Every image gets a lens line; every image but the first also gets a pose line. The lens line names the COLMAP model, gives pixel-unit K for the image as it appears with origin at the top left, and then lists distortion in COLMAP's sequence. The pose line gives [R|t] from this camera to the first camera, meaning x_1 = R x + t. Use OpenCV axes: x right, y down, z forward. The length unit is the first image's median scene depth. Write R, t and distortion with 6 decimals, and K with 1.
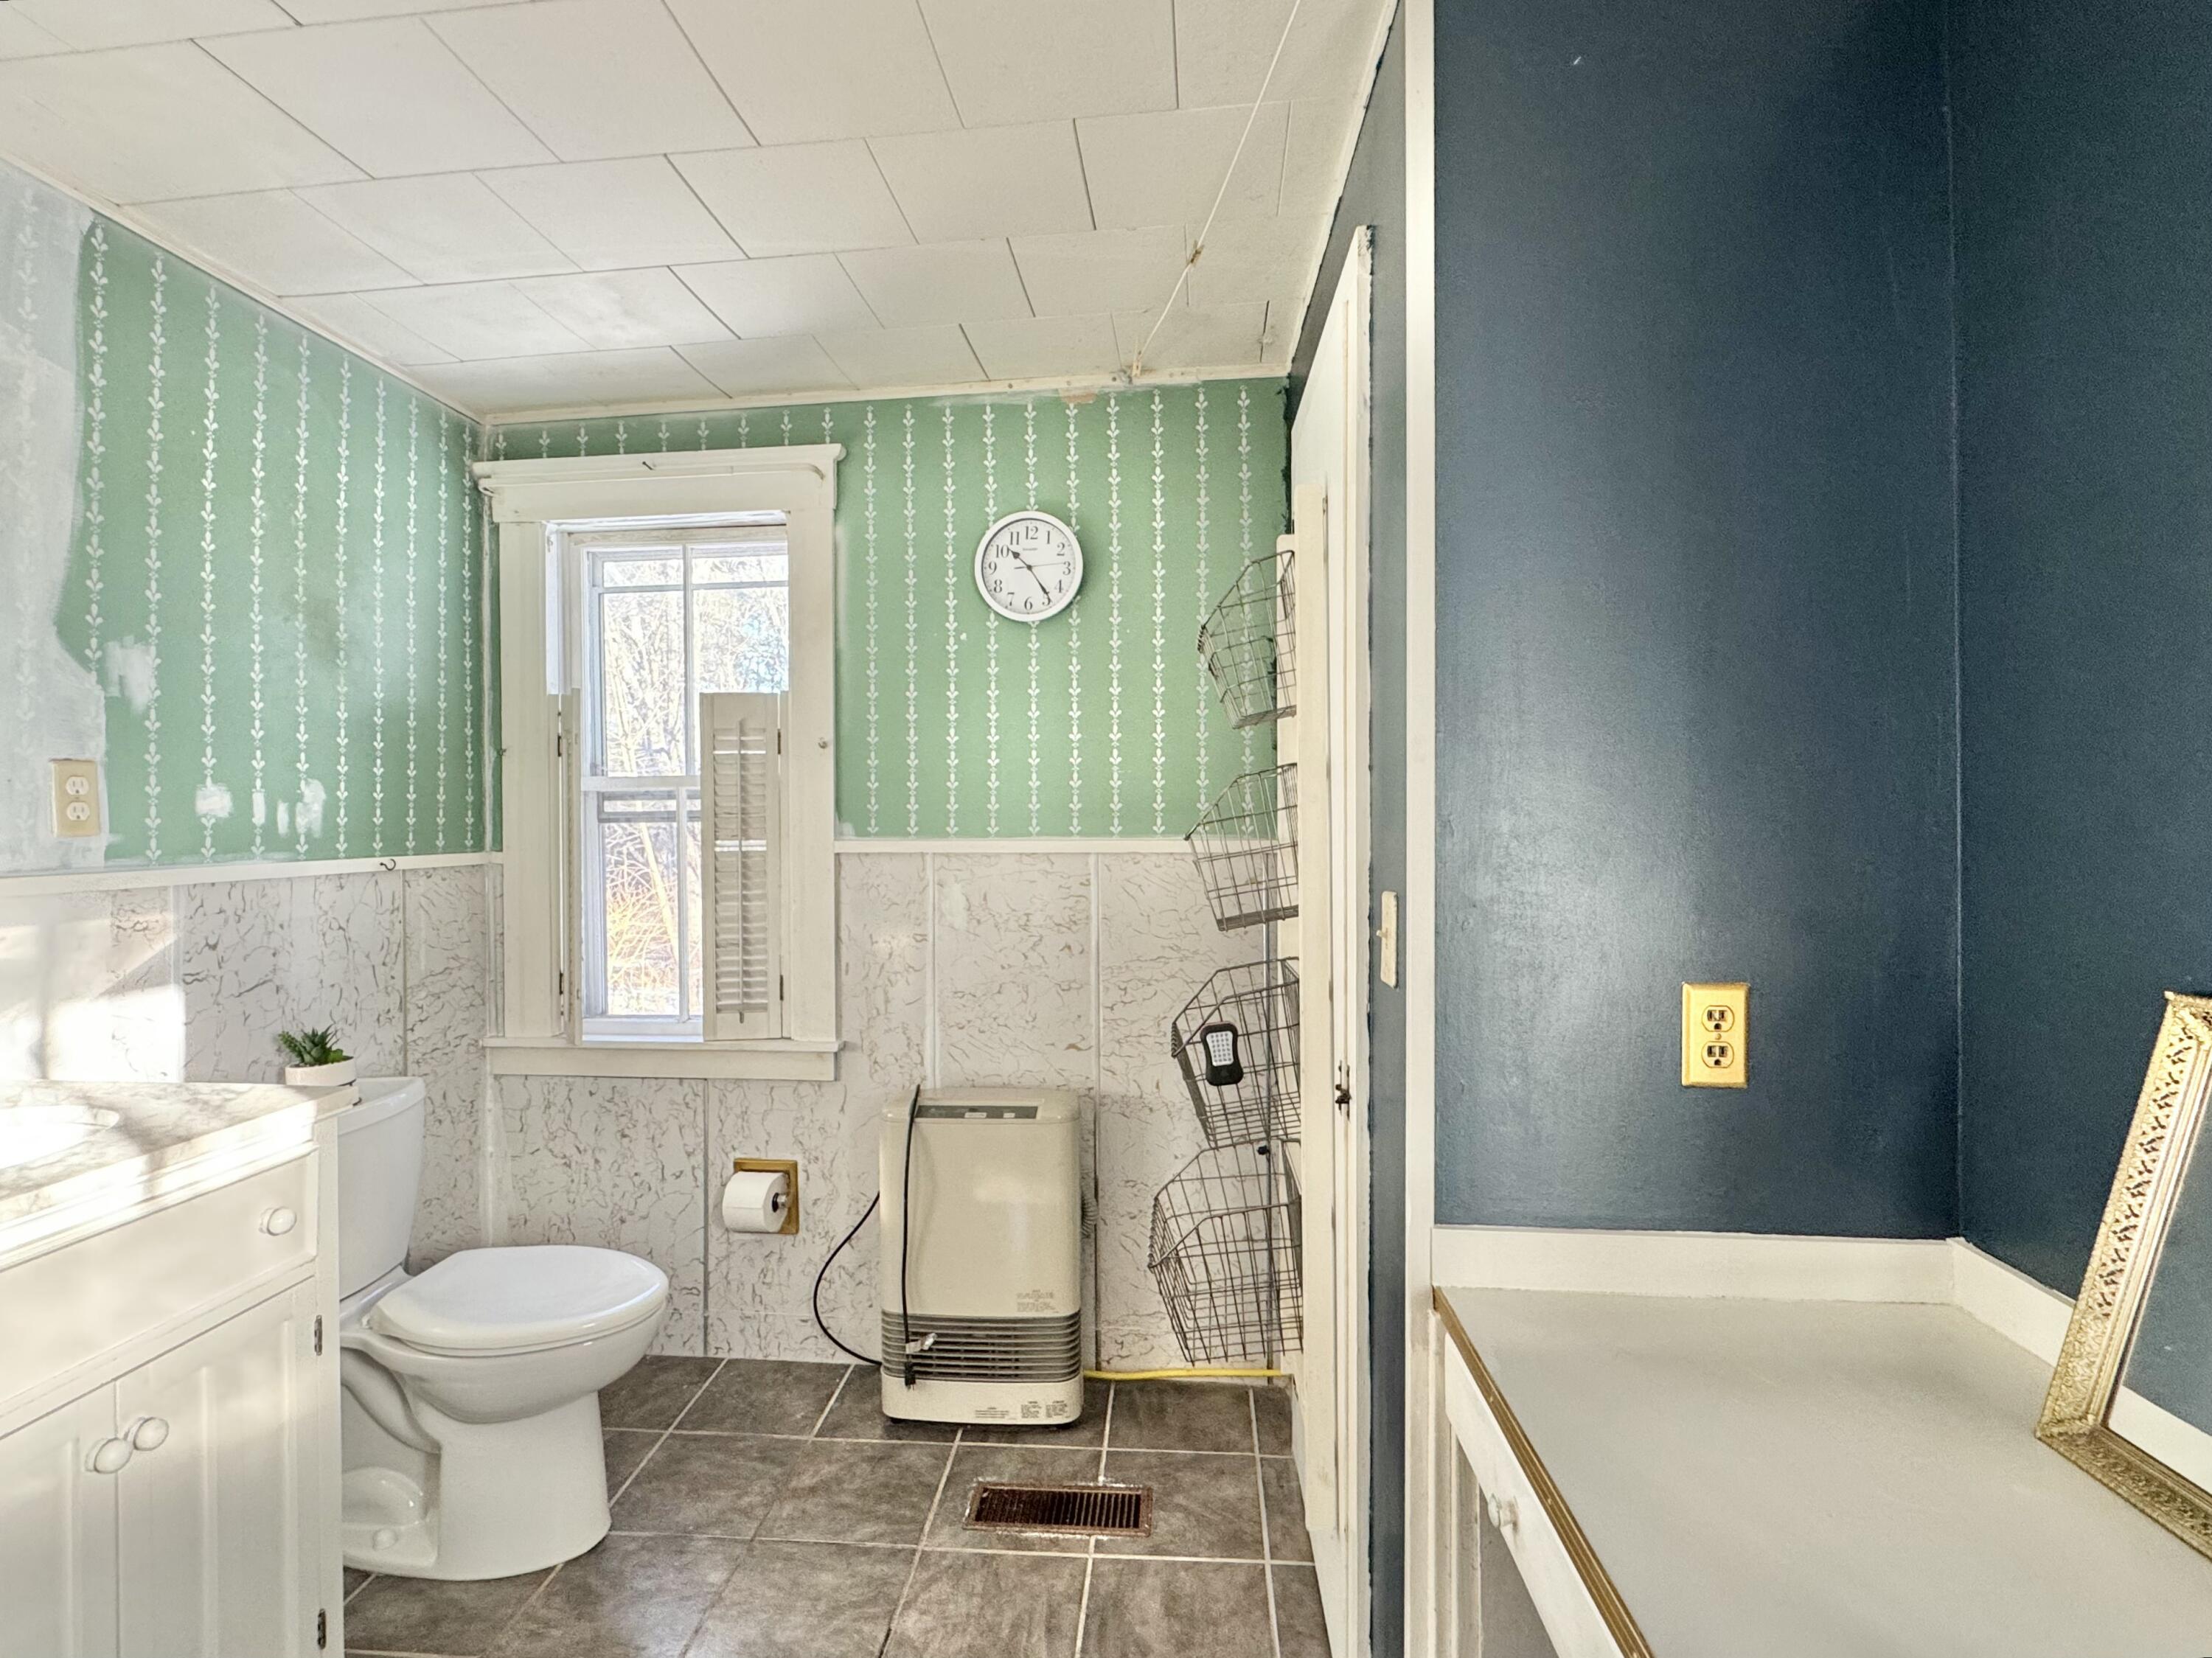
lens RADIAL K [[1060.4, 0, 1099.7], [0, 1060.4, 824.3], [0, 0, 1]] dist [-0.000478, 0.000263]
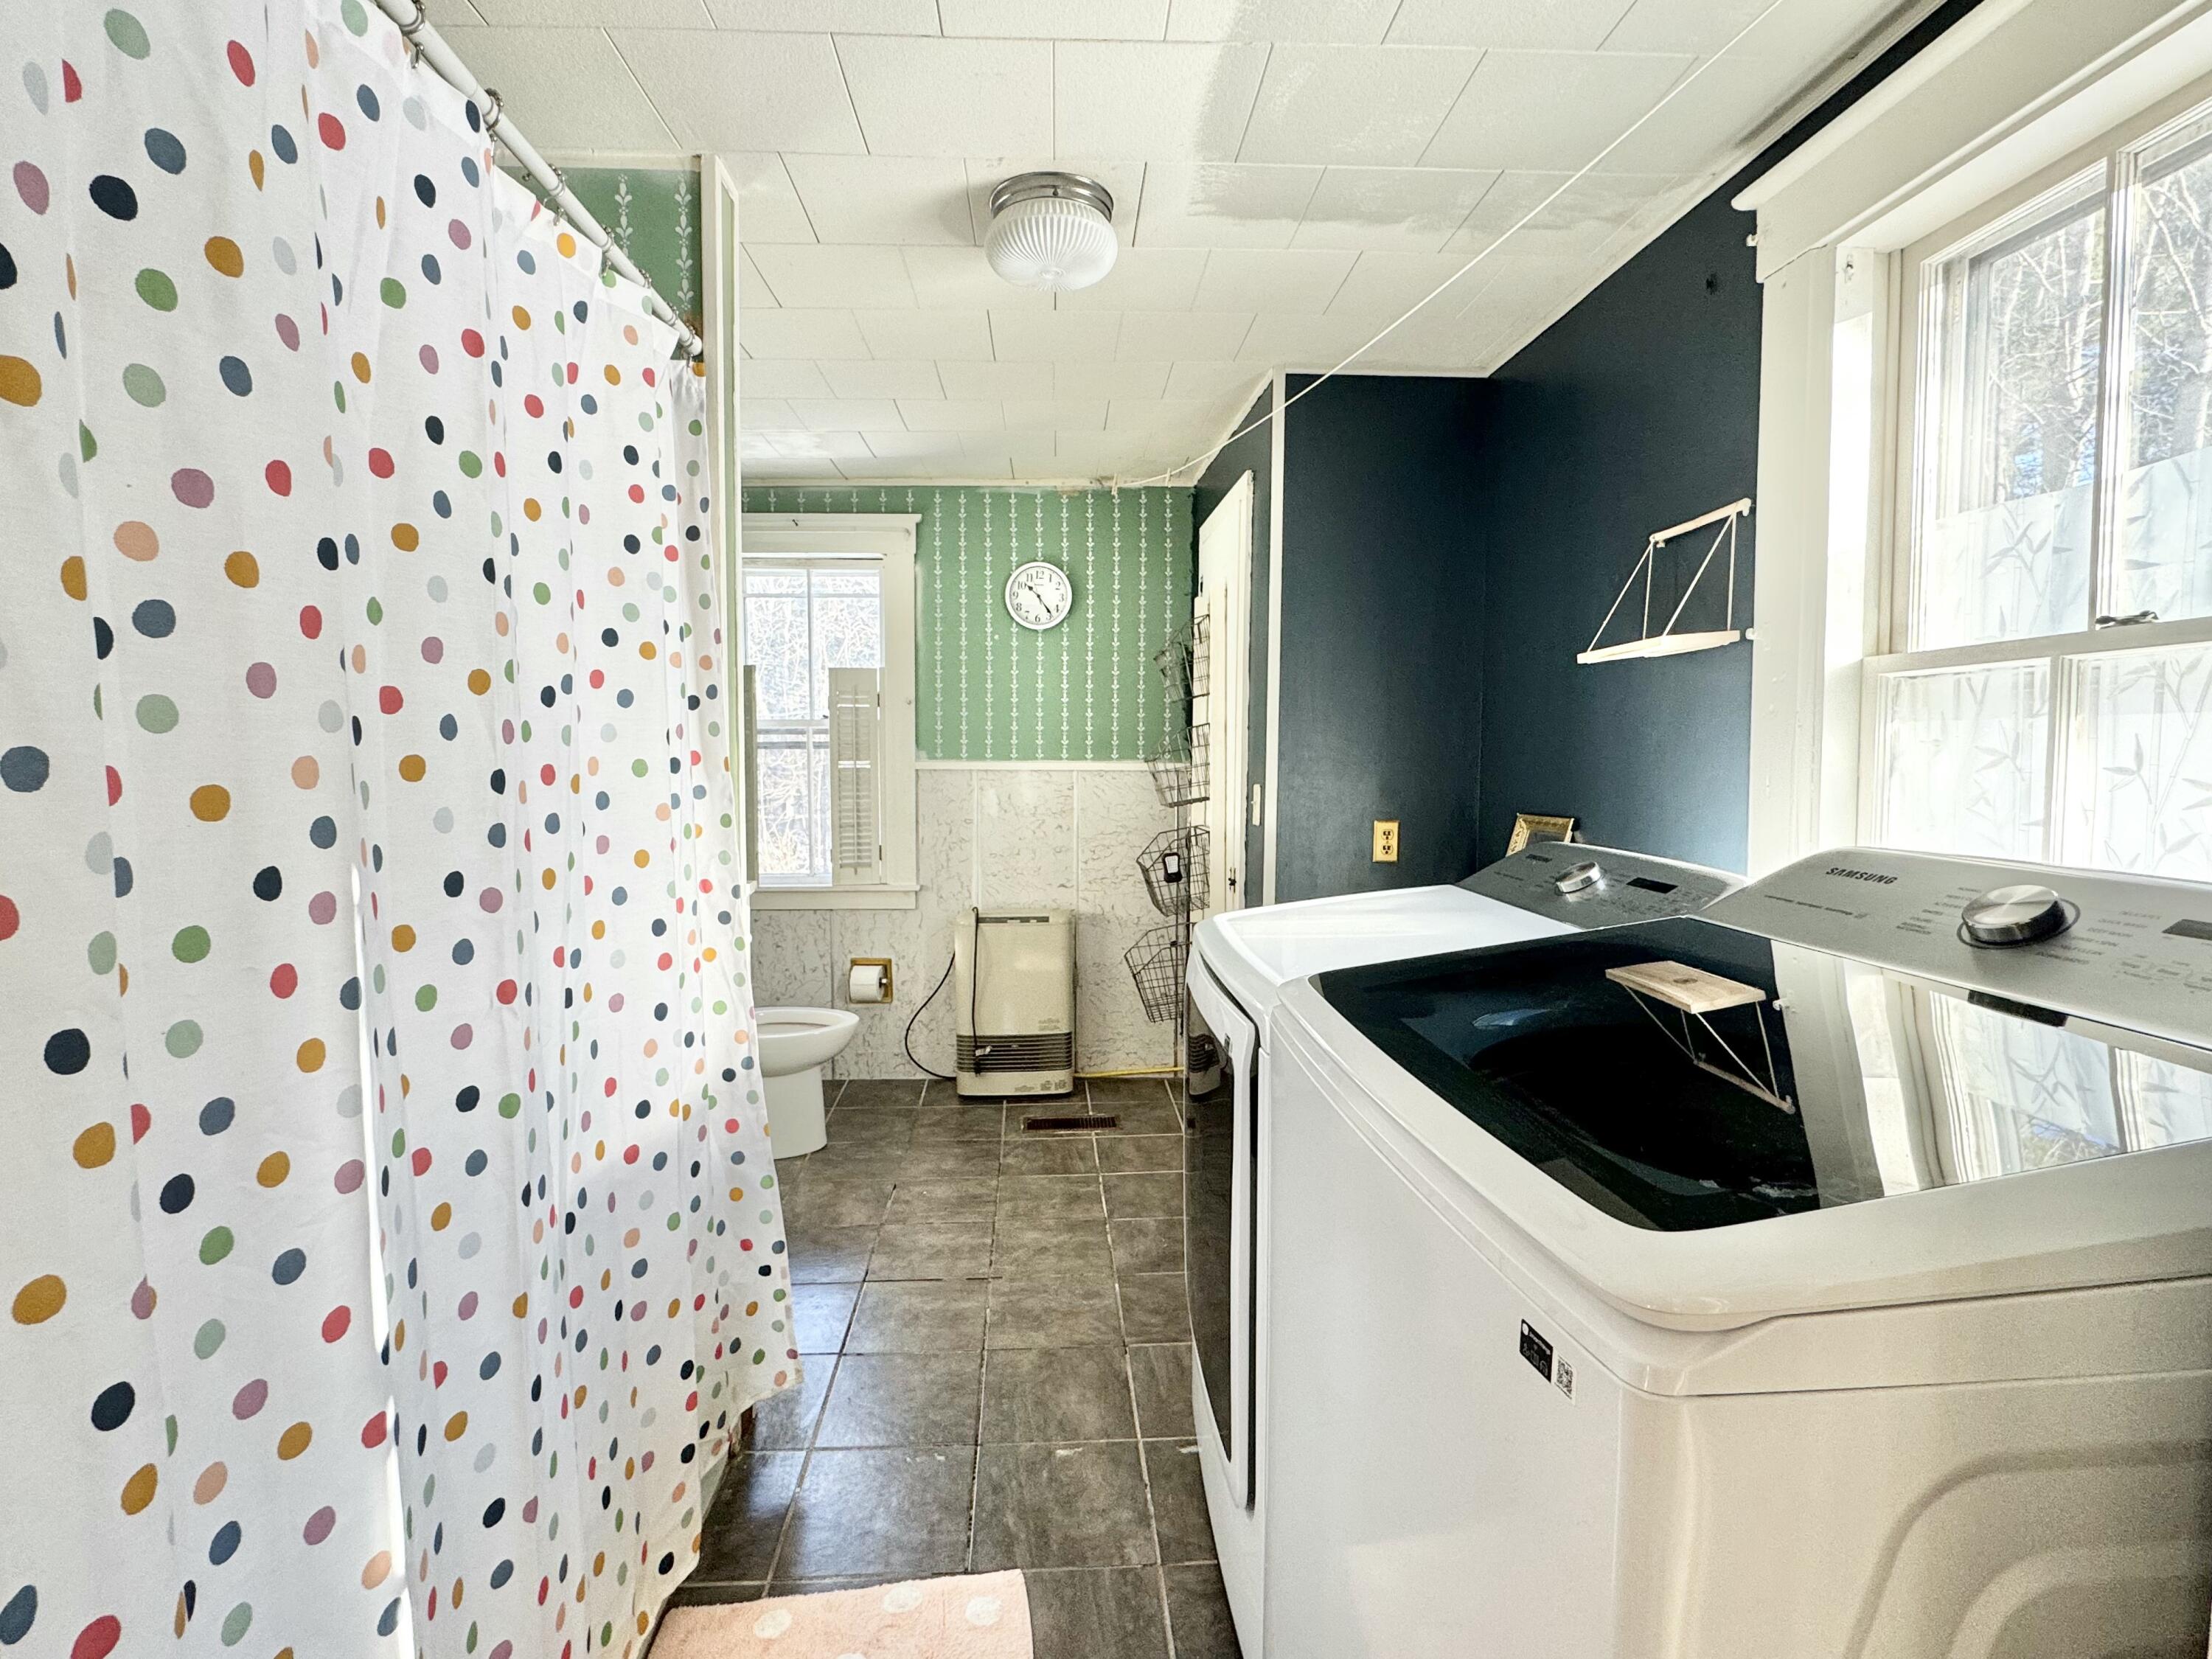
lens RADIAL K [[1060.5, 0, 1099.7], [0, 1060.5, 824.8], [0, 0, 1]] dist [-0.000478, 0.000263]
pose [[0.987790, -0.001170, 0.155784, -0.228700], [-0.009164, 0.997804, 0.065598, 0.002883], [-0.155519, -0.066225, 0.985611, -0.657543]]
